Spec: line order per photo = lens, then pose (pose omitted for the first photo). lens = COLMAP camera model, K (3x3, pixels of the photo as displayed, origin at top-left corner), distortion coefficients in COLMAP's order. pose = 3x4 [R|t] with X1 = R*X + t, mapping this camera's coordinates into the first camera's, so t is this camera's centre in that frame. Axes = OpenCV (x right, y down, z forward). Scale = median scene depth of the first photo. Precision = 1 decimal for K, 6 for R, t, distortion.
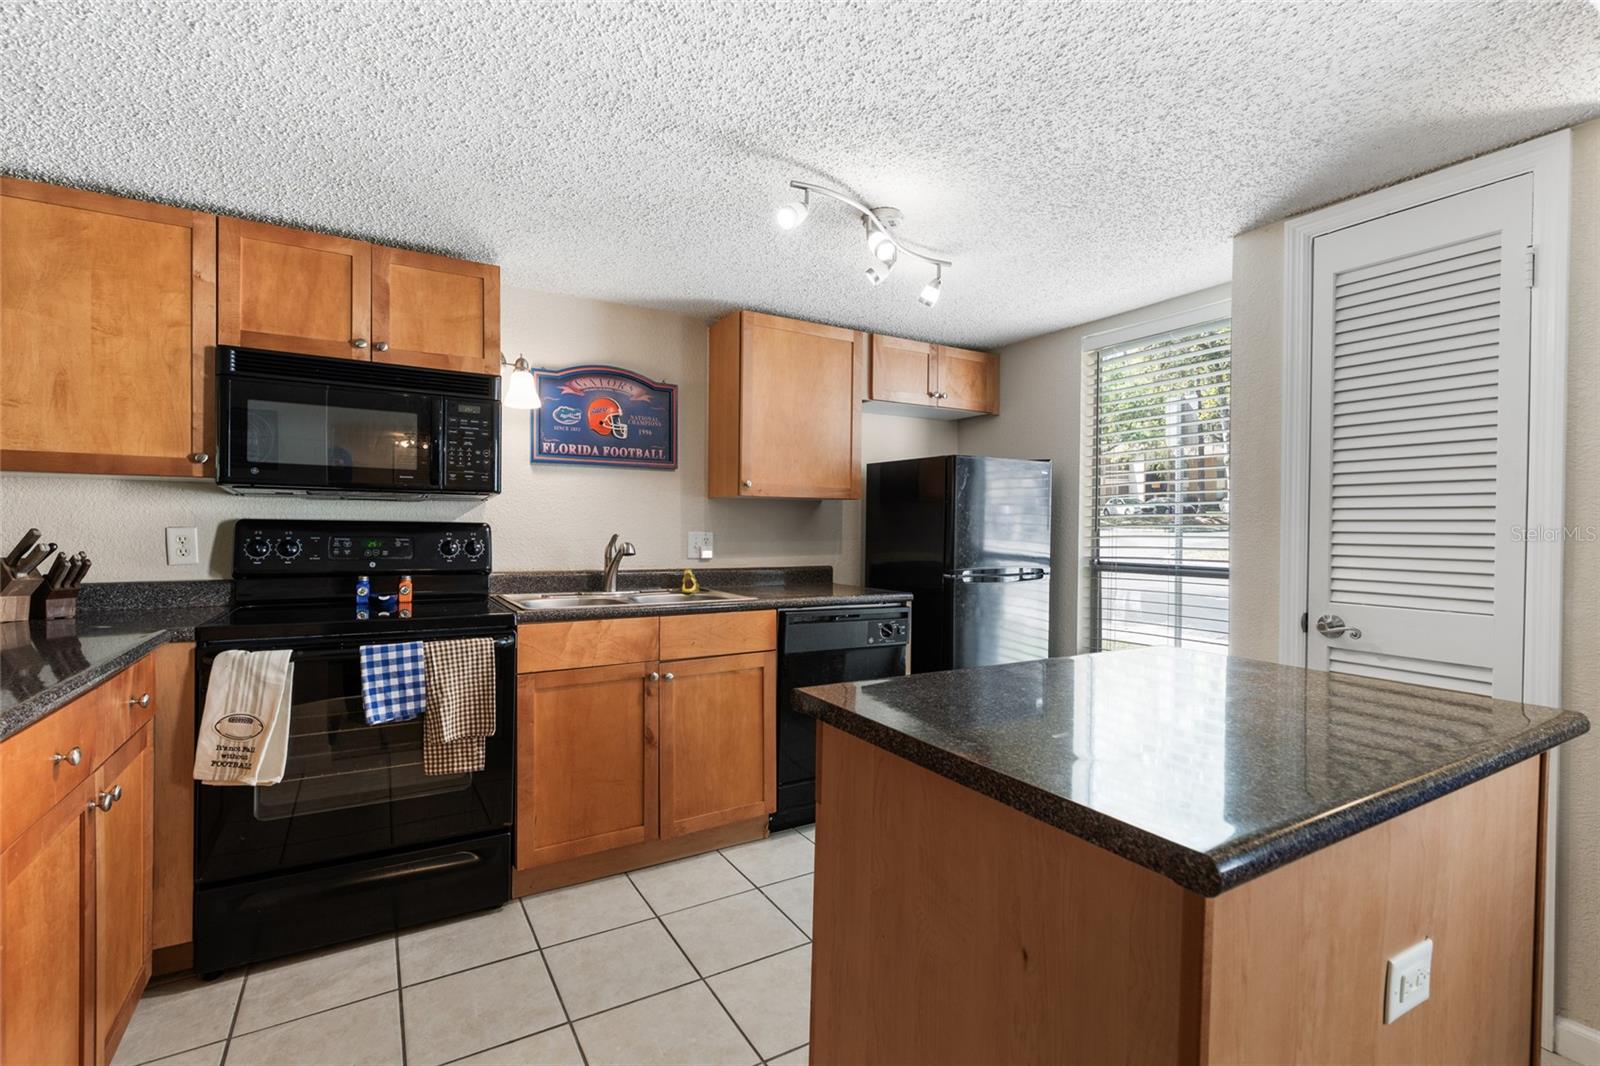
lens RADIAL K [[716.6, 0, 796.6], [0, 716.6, 532.6], [0, 0, 1]] dist [0.010053, -0.003608]
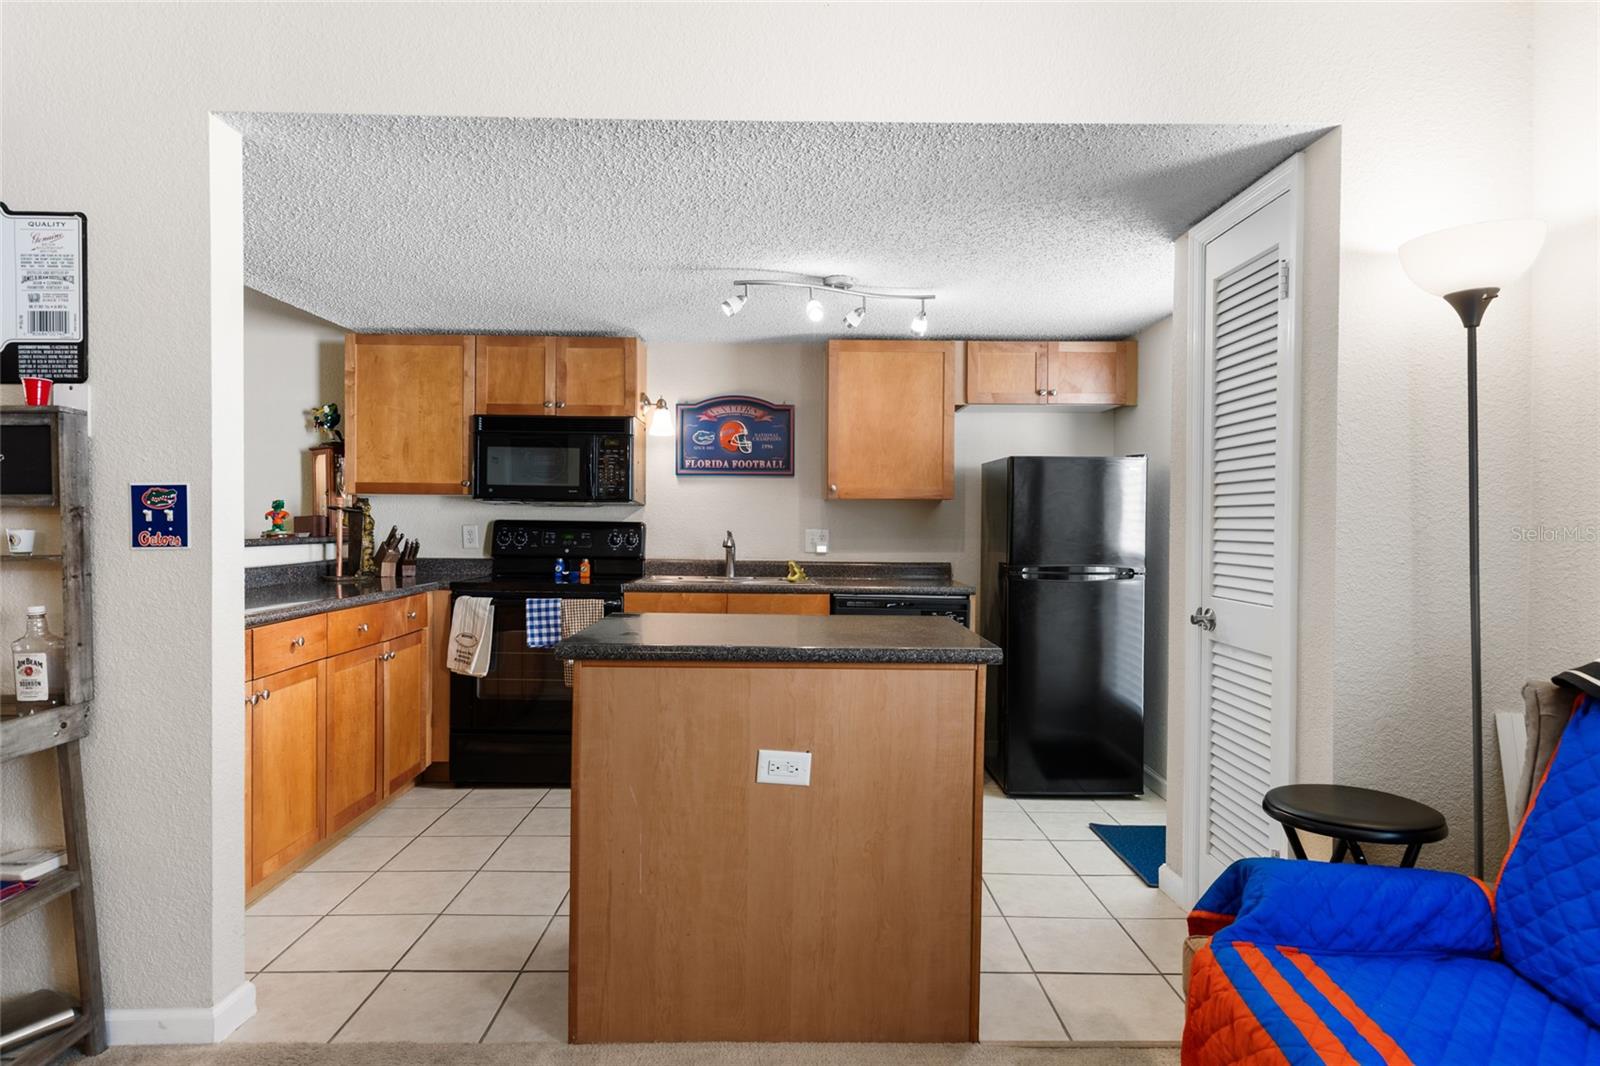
lens RADIAL K [[901.6, 0, 800.0], [0, 901.6, 533.0], [0, 0, 1]] dist [0.009801, -0.000757]
pose [[0.868003, 0.004087, -0.496542, 0.740250], [-0.005016, 0.999987, -0.000538, 0.007009], [0.496533, 0.002958, 0.868013, -0.360210]]
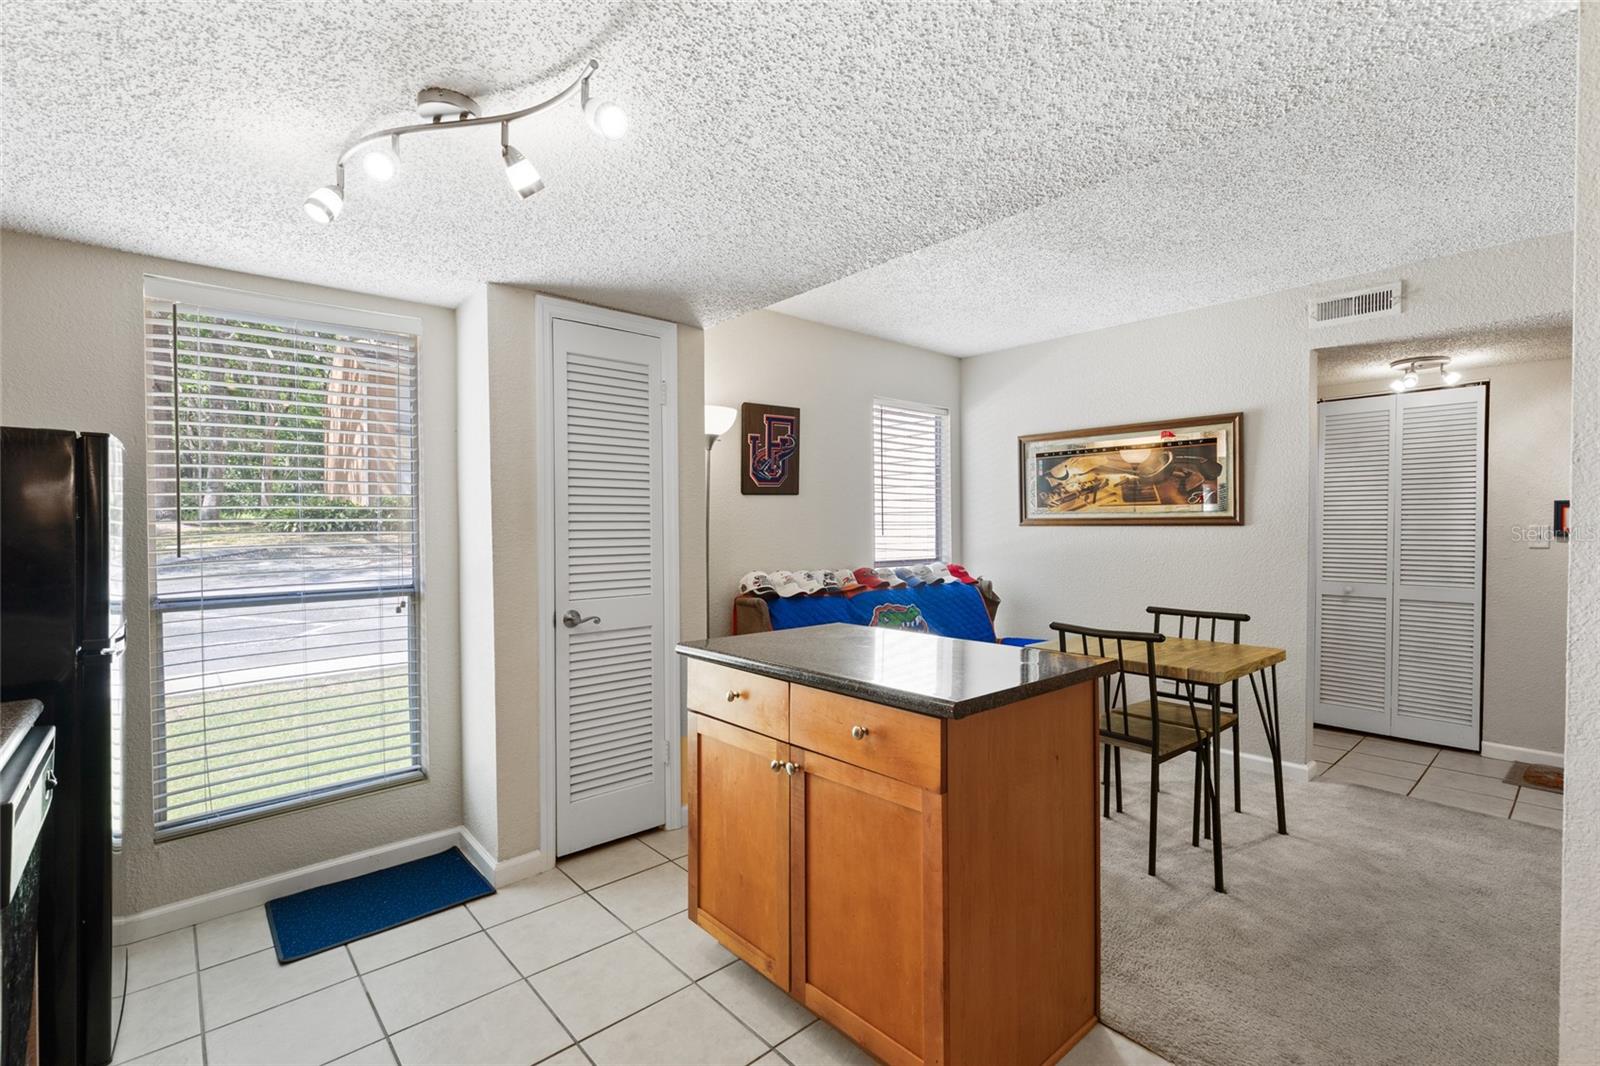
lens RADIAL K [[716.6, 0, 796.6], [0, 716.6, 532.6], [0, 0, 1]] dist [0.010053, -0.003608]
pose [[-0.186249, -0.020243, 0.982294, -0.528222], [0.013597, 0.999639, 0.023178, -0.045968], [-0.982408, 0.017673, -0.185907, 0.704829]]
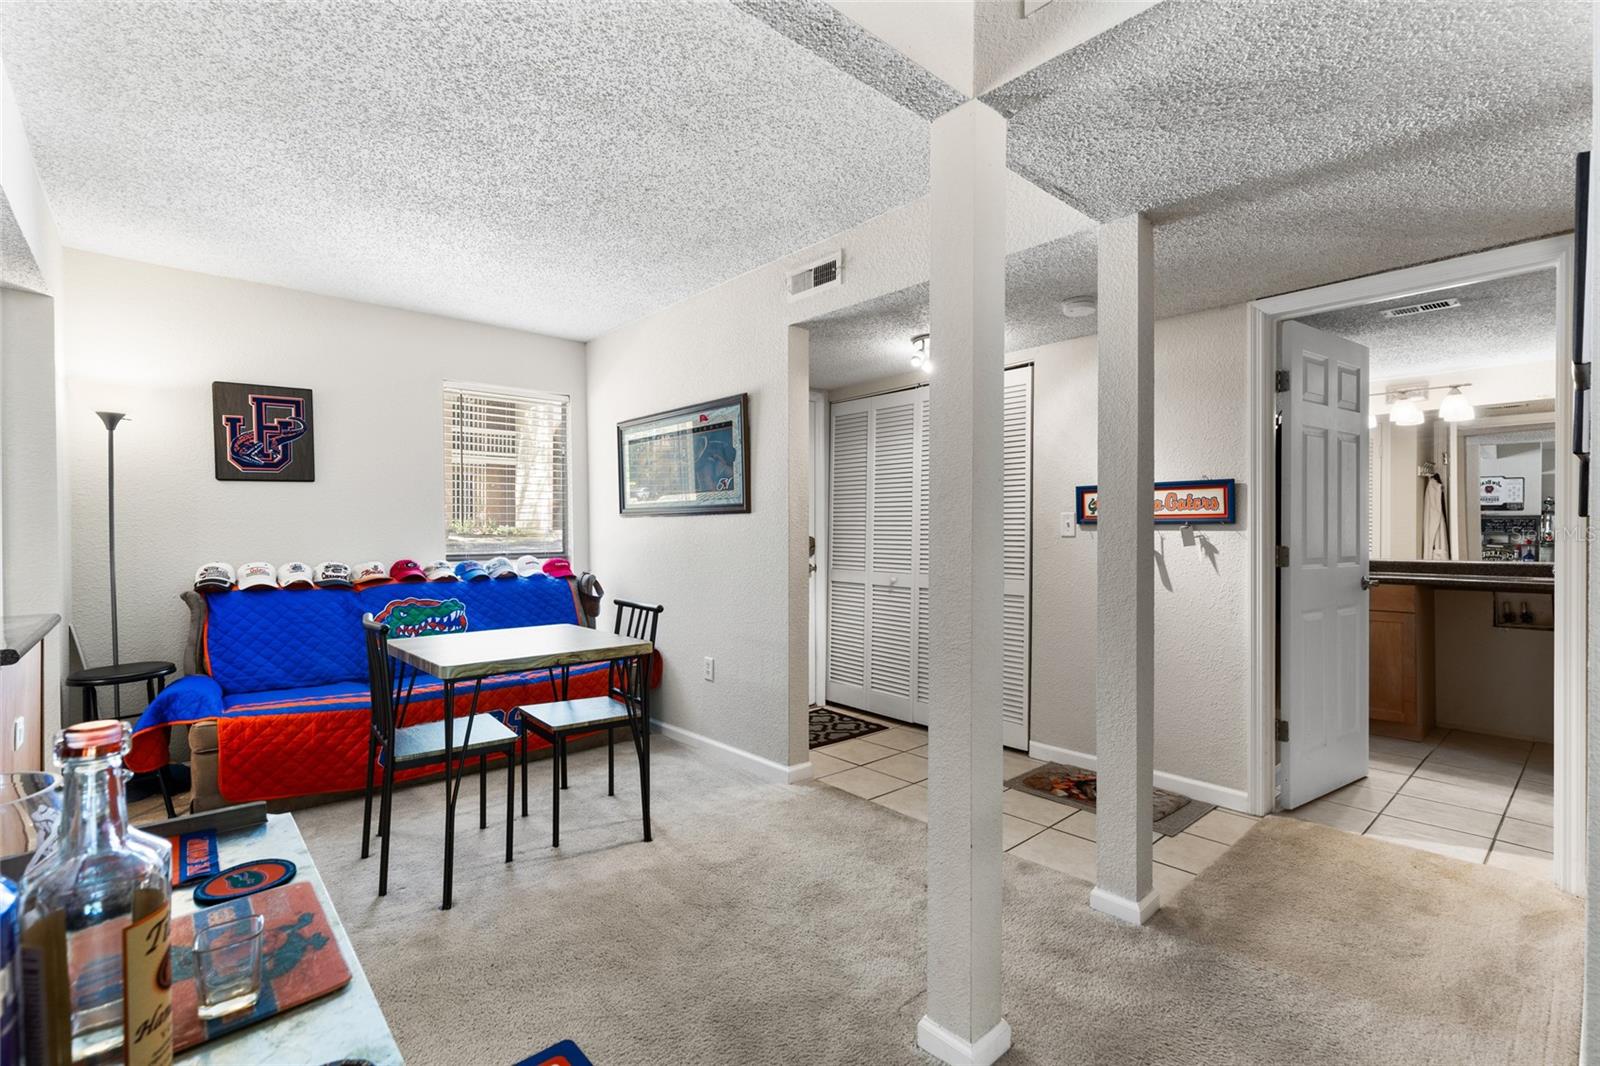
lens RADIAL K [[716.6, 0, 796.6], [0, 716.6, 532.6], [0, 0, 1]] dist [0.010053, -0.003608]
pose [[-0.192824, -0.013511, 0.981140, -0.633355], [0.014596, 0.999755, 0.016635, 0.004323], [-0.981125, 0.017528, -0.192580, -0.329474]]
